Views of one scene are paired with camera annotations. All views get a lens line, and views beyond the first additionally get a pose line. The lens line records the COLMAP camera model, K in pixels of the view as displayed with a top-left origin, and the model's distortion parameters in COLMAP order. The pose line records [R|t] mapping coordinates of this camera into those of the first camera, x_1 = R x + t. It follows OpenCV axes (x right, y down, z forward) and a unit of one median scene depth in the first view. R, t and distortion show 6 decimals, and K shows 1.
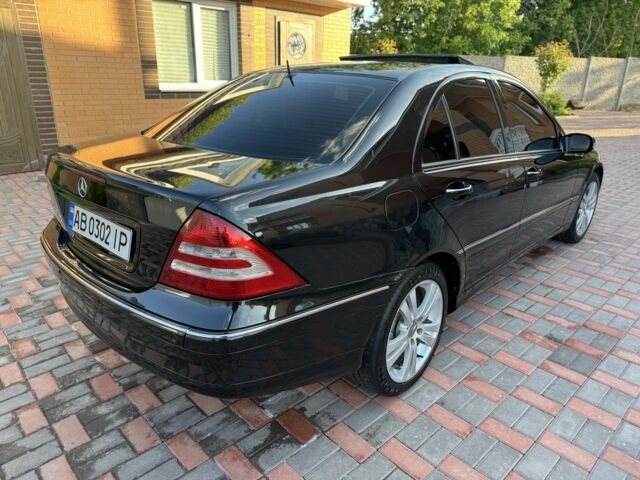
lens RADIAL K [[457.9, 0, 319.0], [0, 457.9, 225.7], [0, 0, 1]] dist [0.065296, -0.079625]
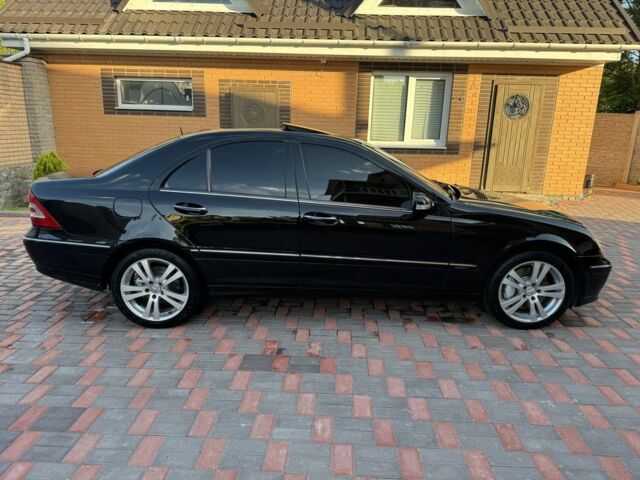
lens RADIAL K [[457.9, 0, 319.0], [0, 457.9, 225.7], [0, 0, 1]] dist [0.065296, -0.079625]
pose [[0.689782, 0.152431, -0.707789, 1.023581], [-0.236934, 0.971283, -0.021728, -0.049070], [0.684152, 0.182687, 0.706089, 0.136526]]
